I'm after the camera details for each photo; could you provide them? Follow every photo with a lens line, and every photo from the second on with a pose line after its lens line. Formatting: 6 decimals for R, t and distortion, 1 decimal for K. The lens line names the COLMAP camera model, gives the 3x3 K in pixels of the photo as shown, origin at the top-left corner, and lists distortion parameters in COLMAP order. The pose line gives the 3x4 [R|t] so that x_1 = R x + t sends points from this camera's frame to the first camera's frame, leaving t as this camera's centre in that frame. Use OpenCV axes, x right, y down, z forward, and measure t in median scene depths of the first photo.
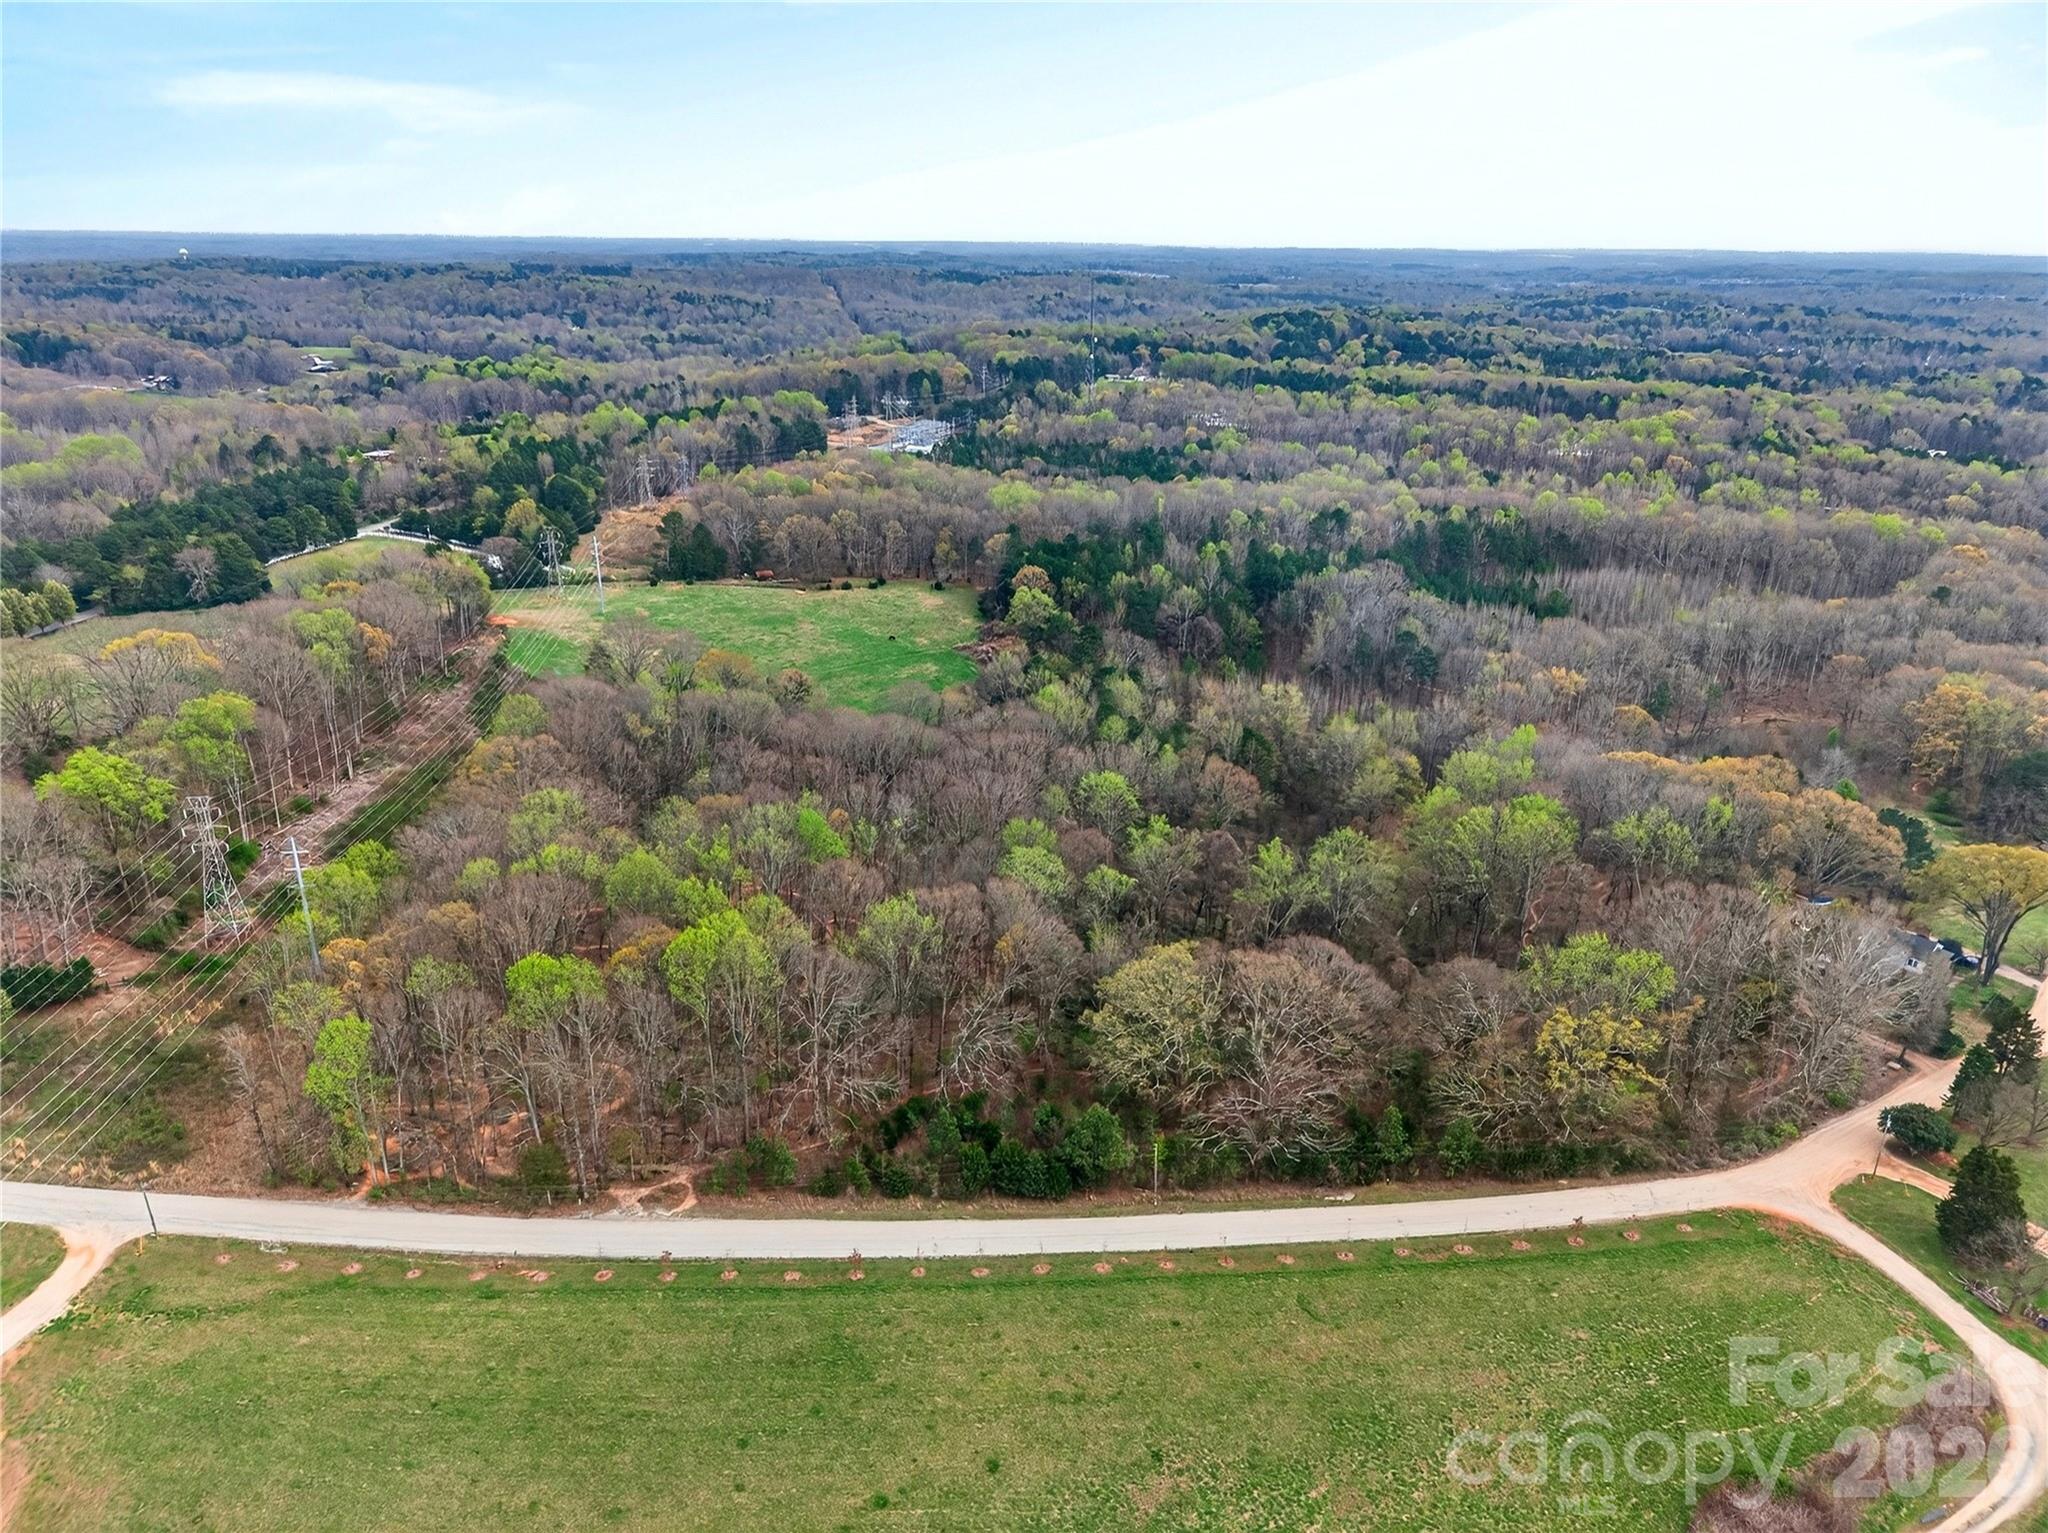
lens RADIAL K [[1381.7, 0, 1024.0], [0, 1381.7, 766.5], [0, 0, 1]] dist [0.016489, -0.014908]
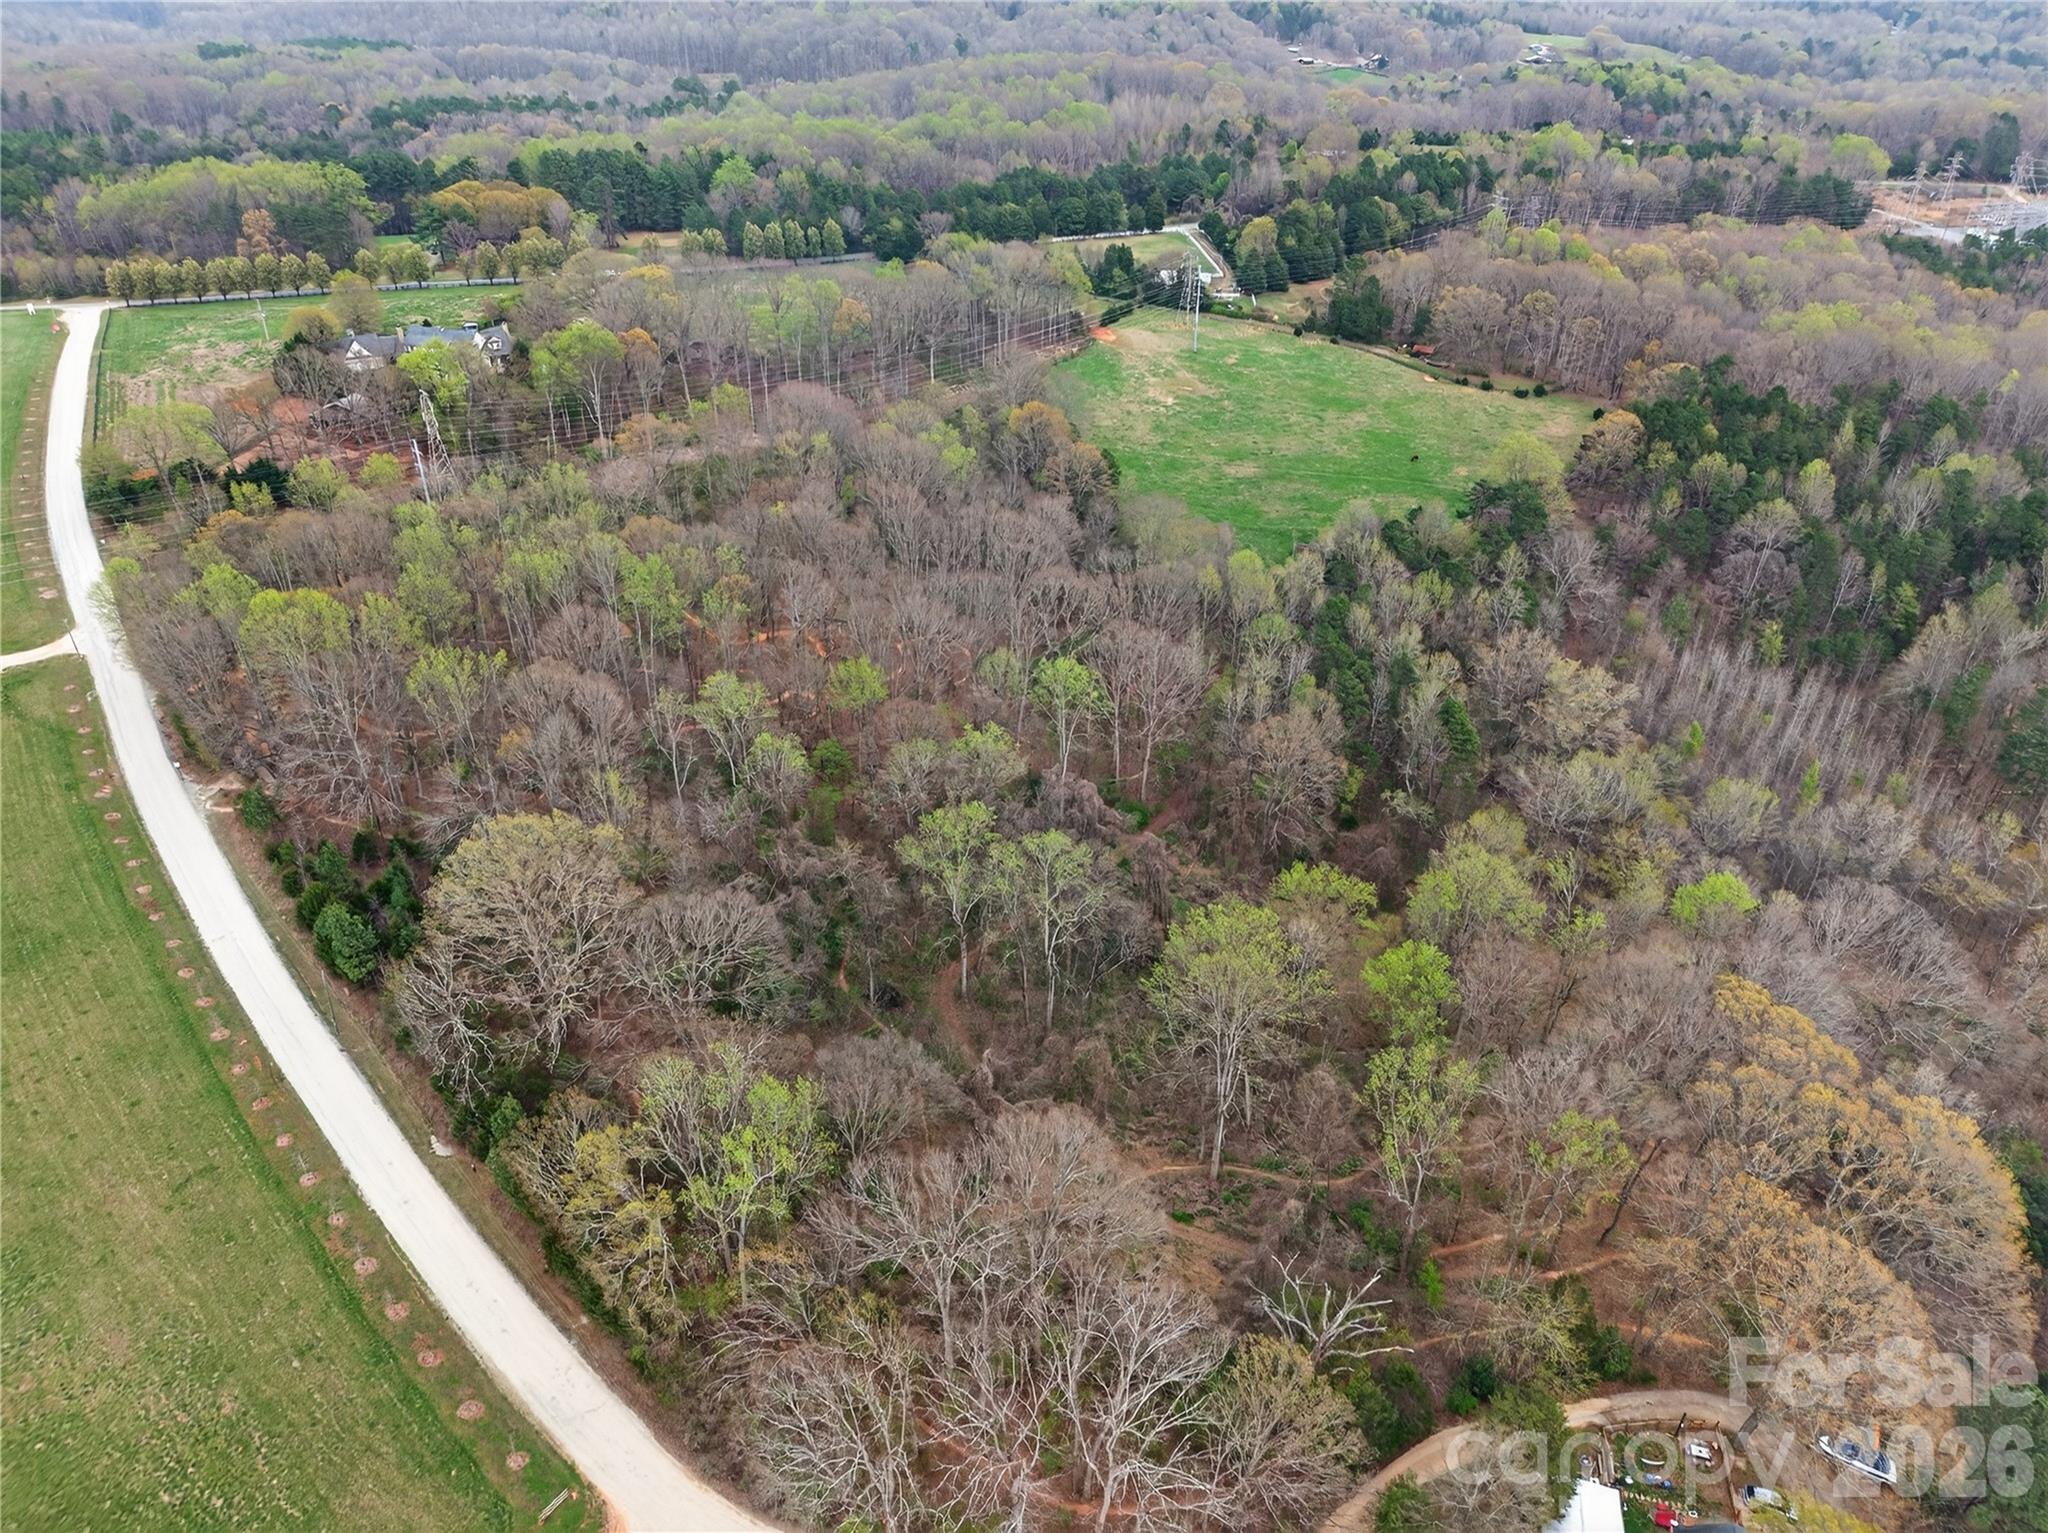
lens RADIAL K [[1381.7, 0, 1024.0], [0, 1381.7, 766.5], [0, 0, 1]] dist [0.016489, -0.014908]
pose [[0.606986, 0.421561, -0.673688, 0.315441], [-0.286907, 0.906782, 0.308919, -0.092369], [0.741116, 0.005776, 0.671352, 0.234193]]
